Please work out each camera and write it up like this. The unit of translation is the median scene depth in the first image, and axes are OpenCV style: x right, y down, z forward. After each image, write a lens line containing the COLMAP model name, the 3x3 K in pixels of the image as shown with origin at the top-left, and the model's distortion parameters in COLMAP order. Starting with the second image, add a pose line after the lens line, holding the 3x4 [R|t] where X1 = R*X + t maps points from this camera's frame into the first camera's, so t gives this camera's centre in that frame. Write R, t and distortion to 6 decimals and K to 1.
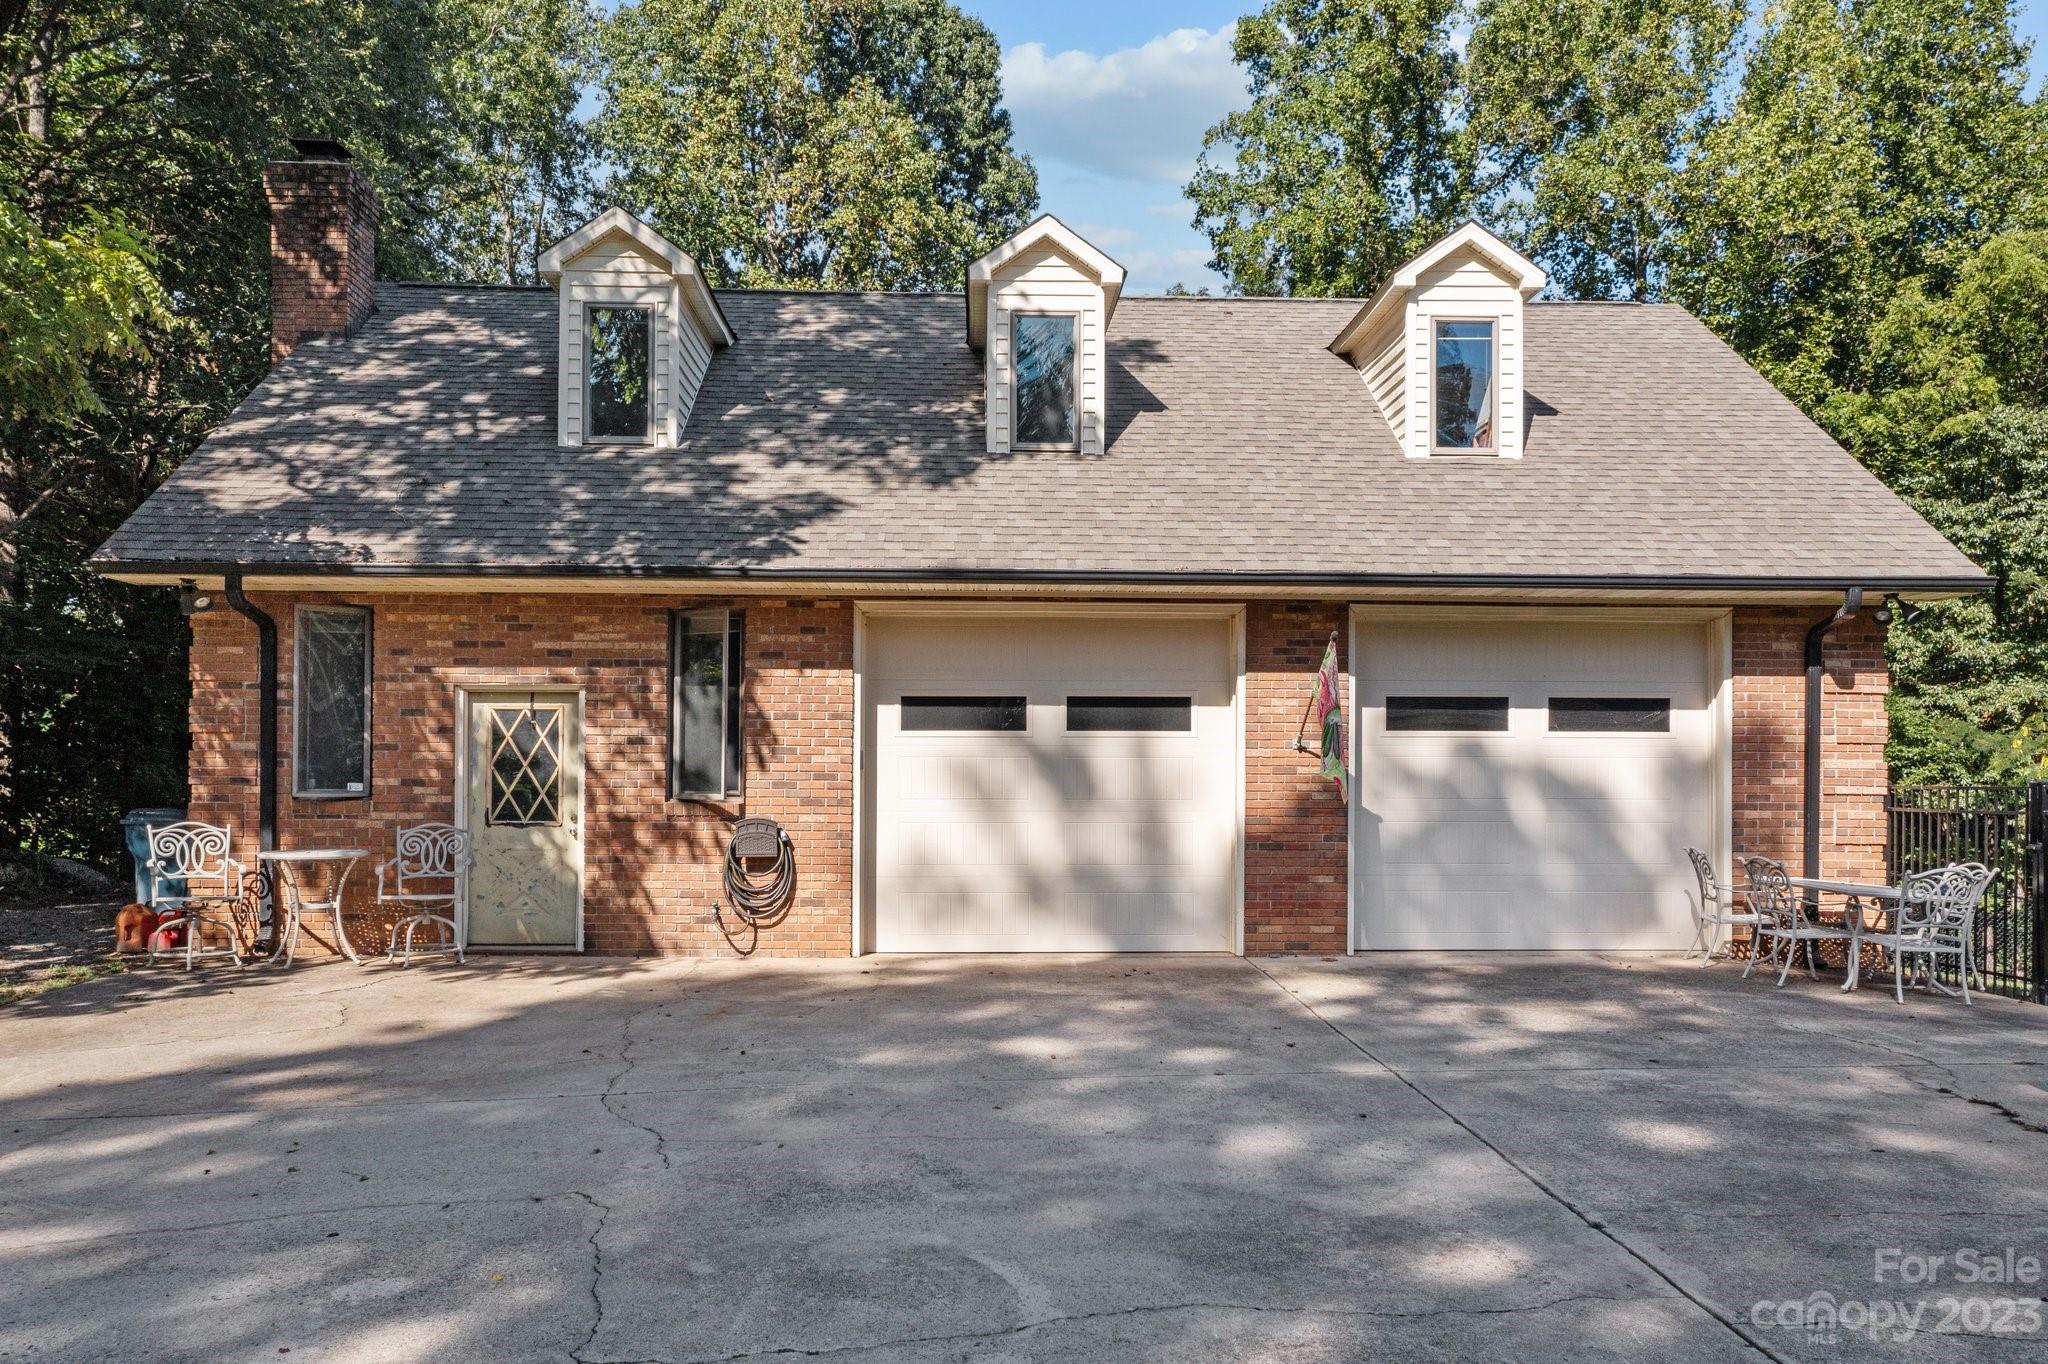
lens RADIAL K [[1712.9, 0, 1024.0], [0, 1712.9, 682.0], [0, 0, 1]] dist [0.008664, 0.002834]
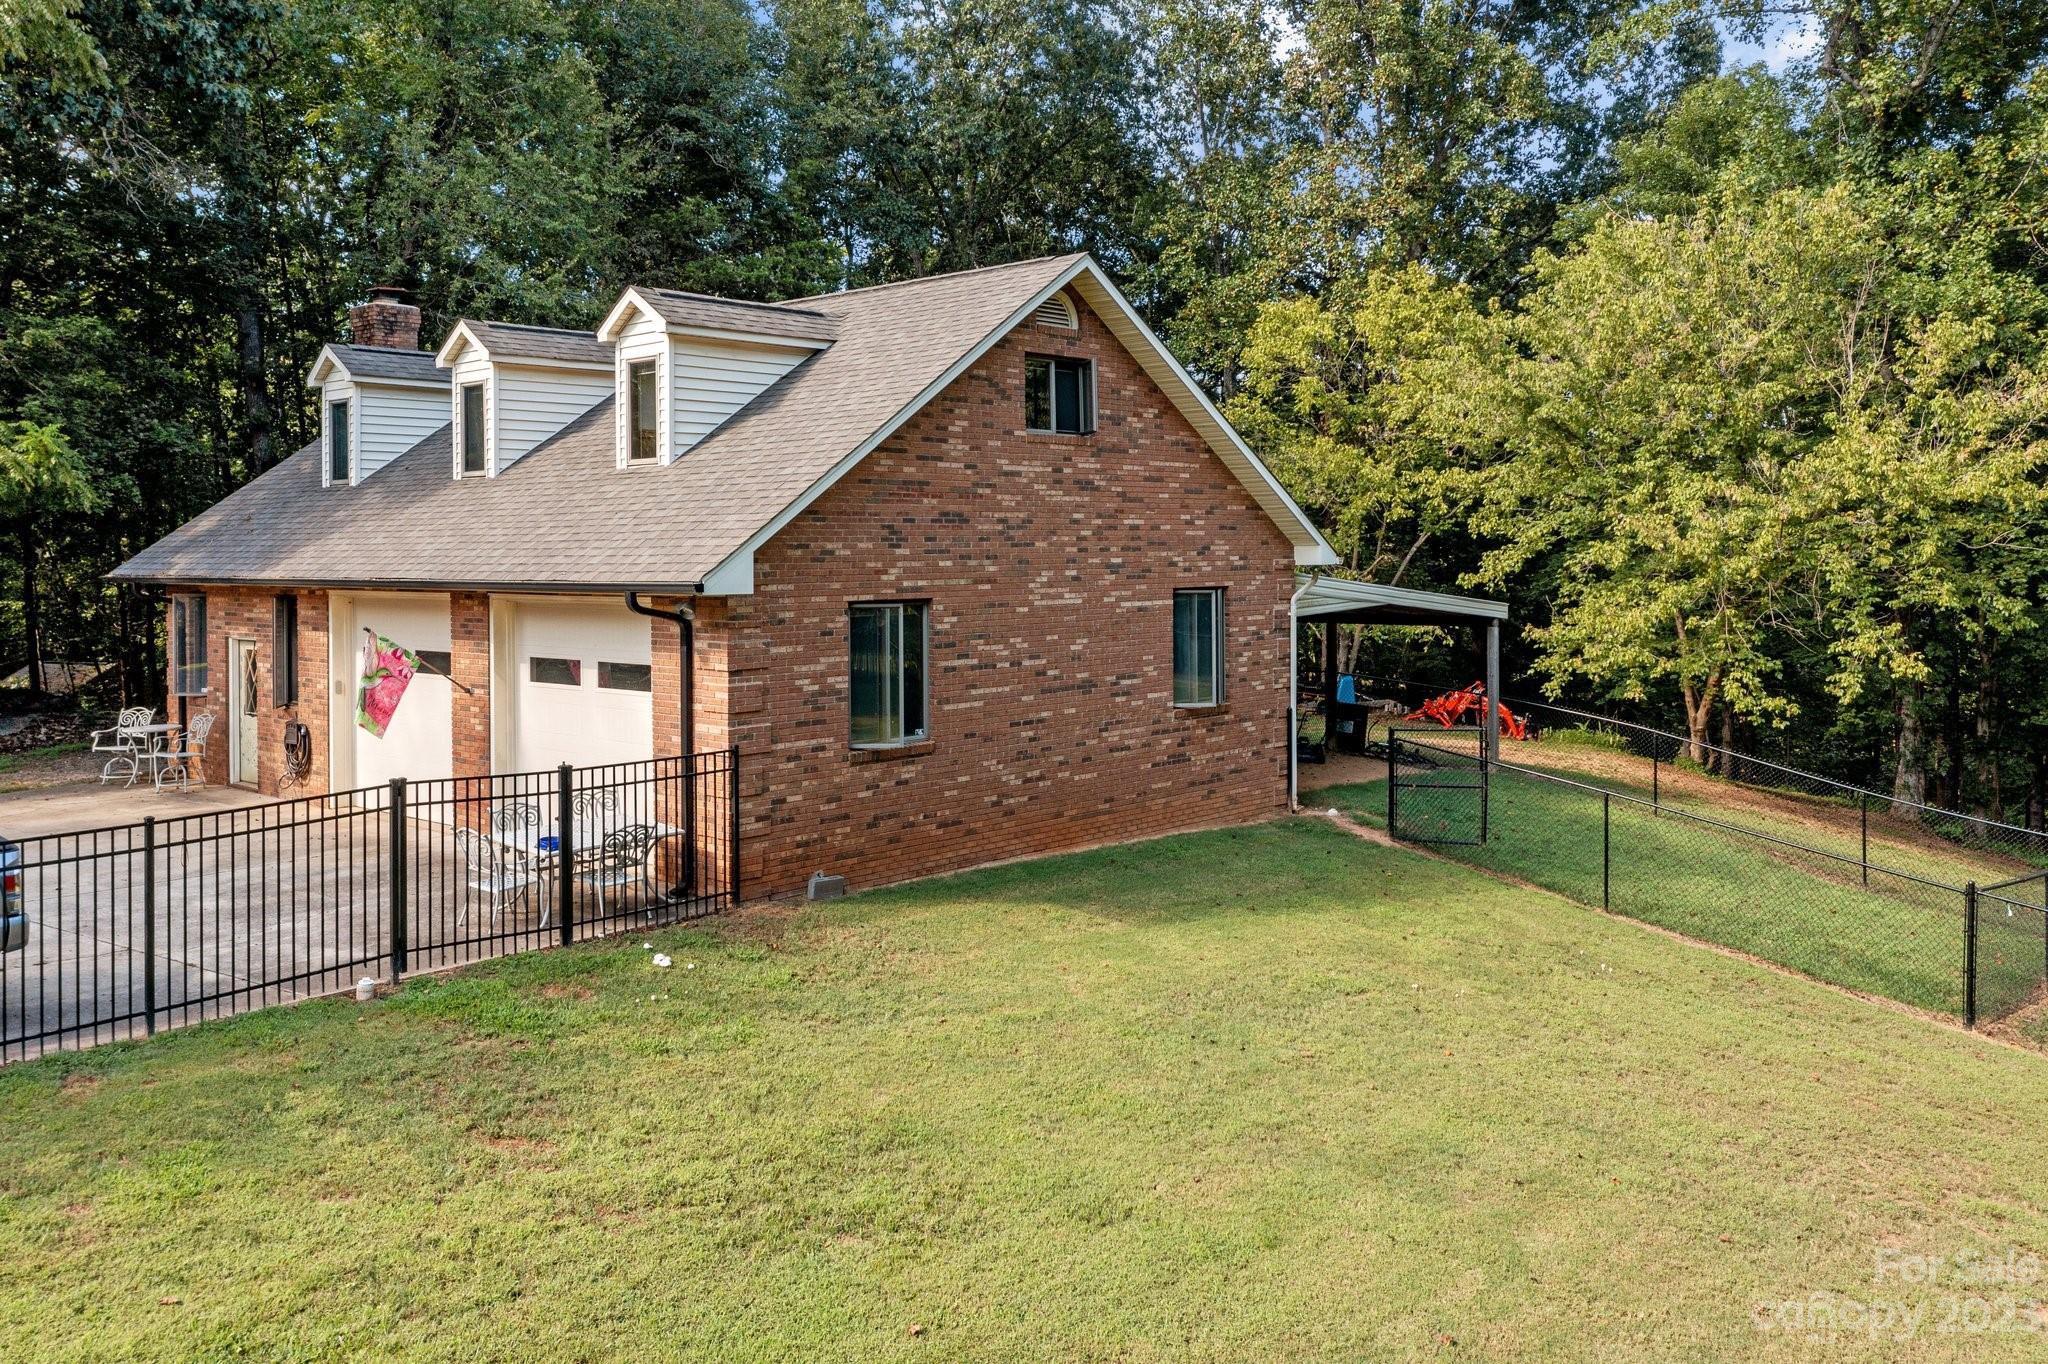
lens RADIAL K [[1672.9, 0, 1026.9], [0, 1672.9, 555.7], [0, 0, 1]] dist [0.001985, -0.000640]
pose [[0.719396, -0.007626, -0.694558, 1.441944], [0.051839, 0.997741, 0.042737, -0.110978], [0.692663, -0.066750, 0.718166, 0.307600]]
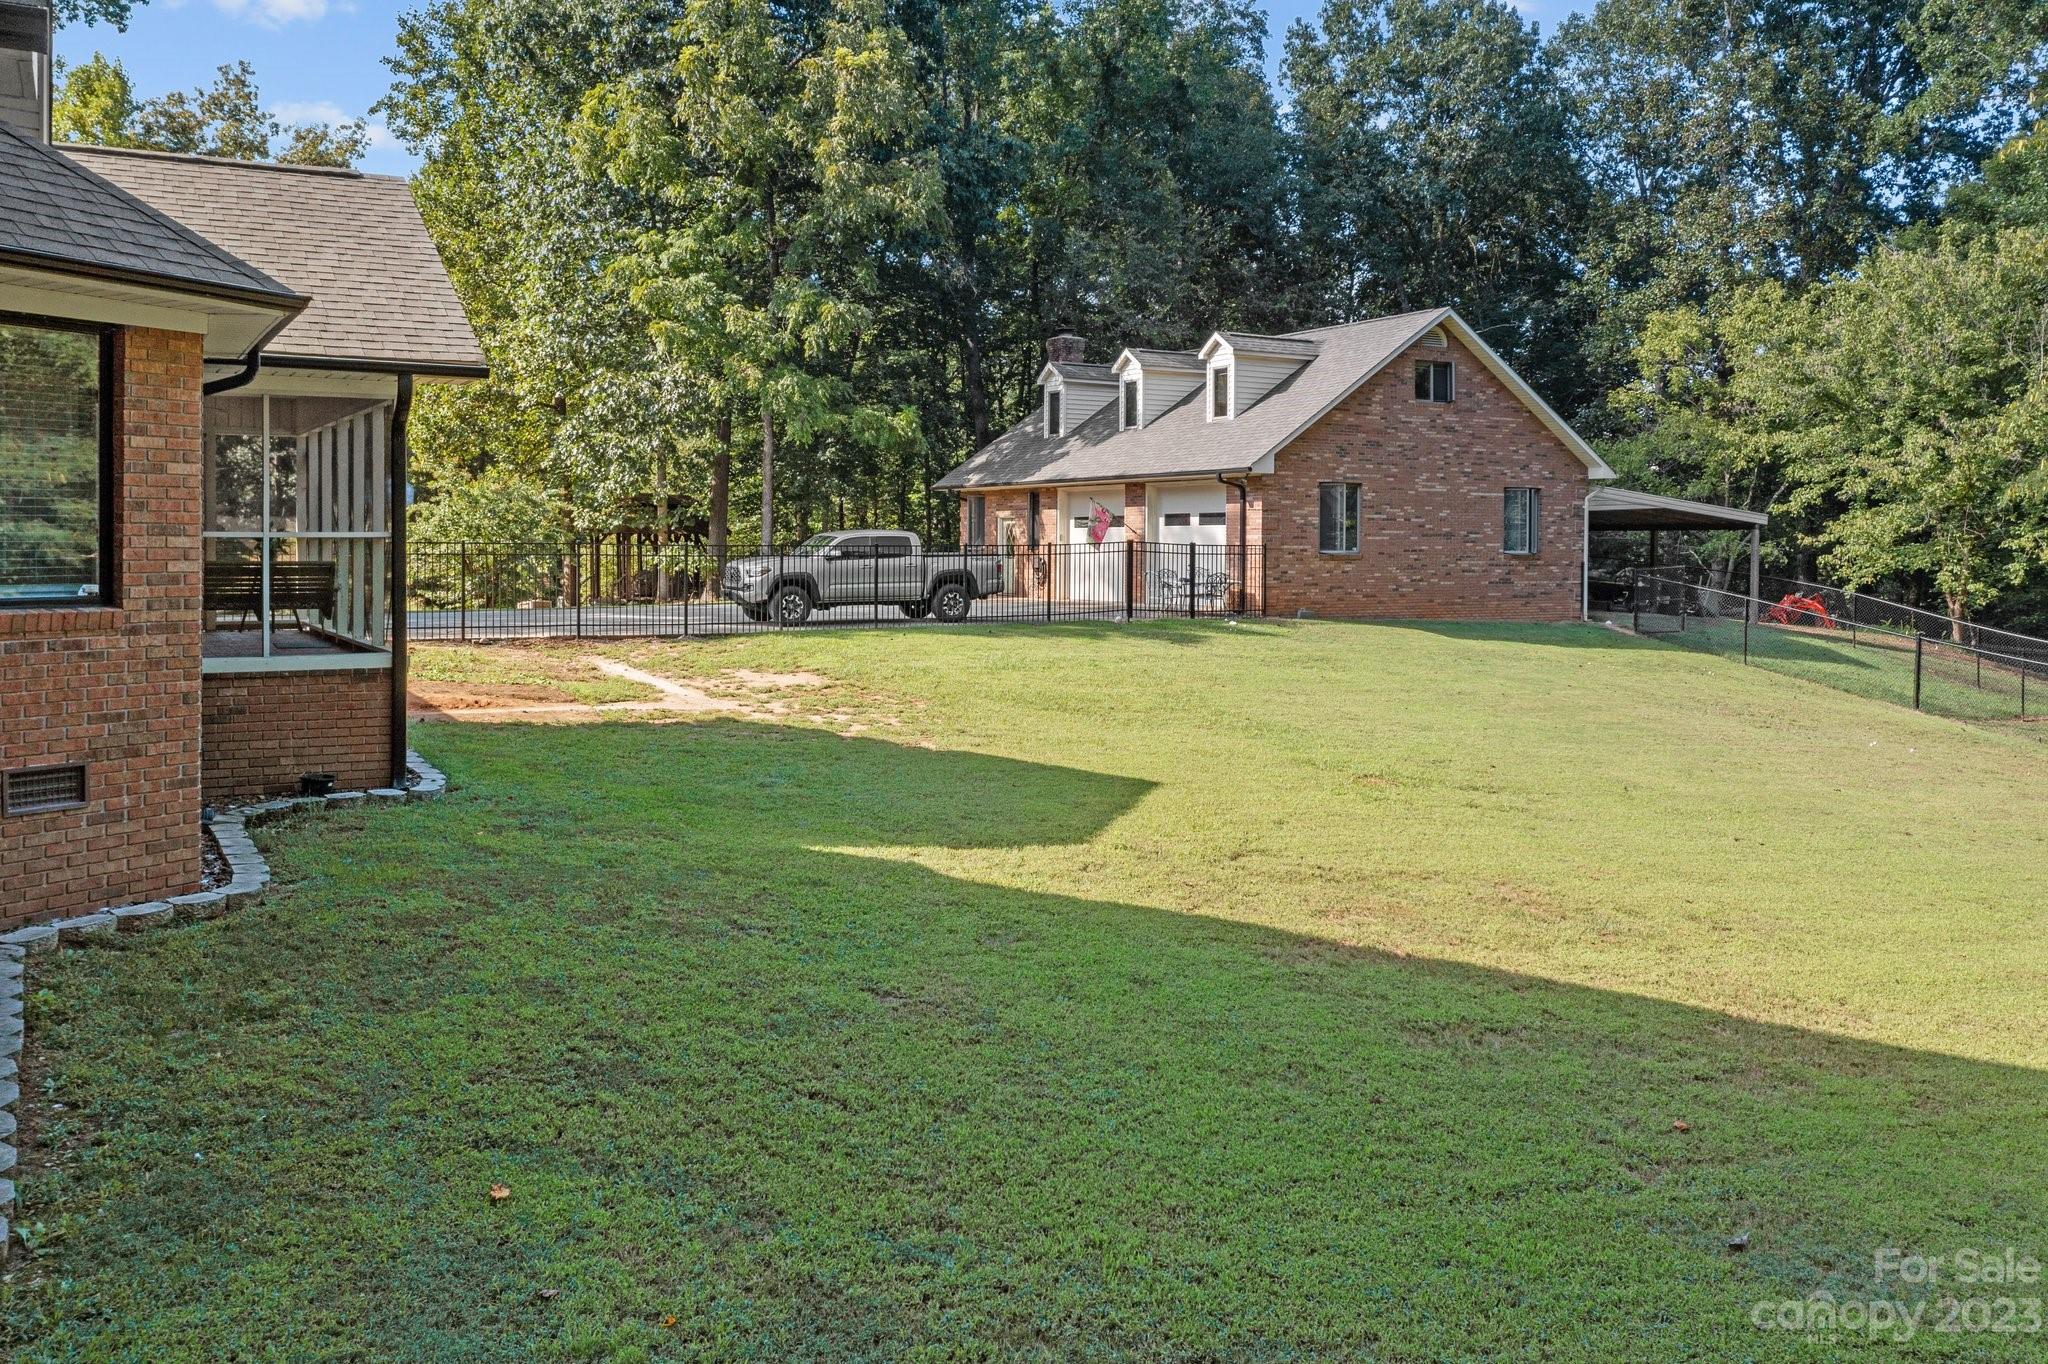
lens RADIAL K [[1672.9, 0, 1026.9], [0, 1672.9, 555.7], [0, 0, 1]] dist [0.001985, -0.000640]
pose [[0.474499, 0.002421, -0.880253, 2.545444], [0.048812, 0.998385, 0.029058, -0.014882], [0.878901, -0.056755, 0.473615, -0.522463]]
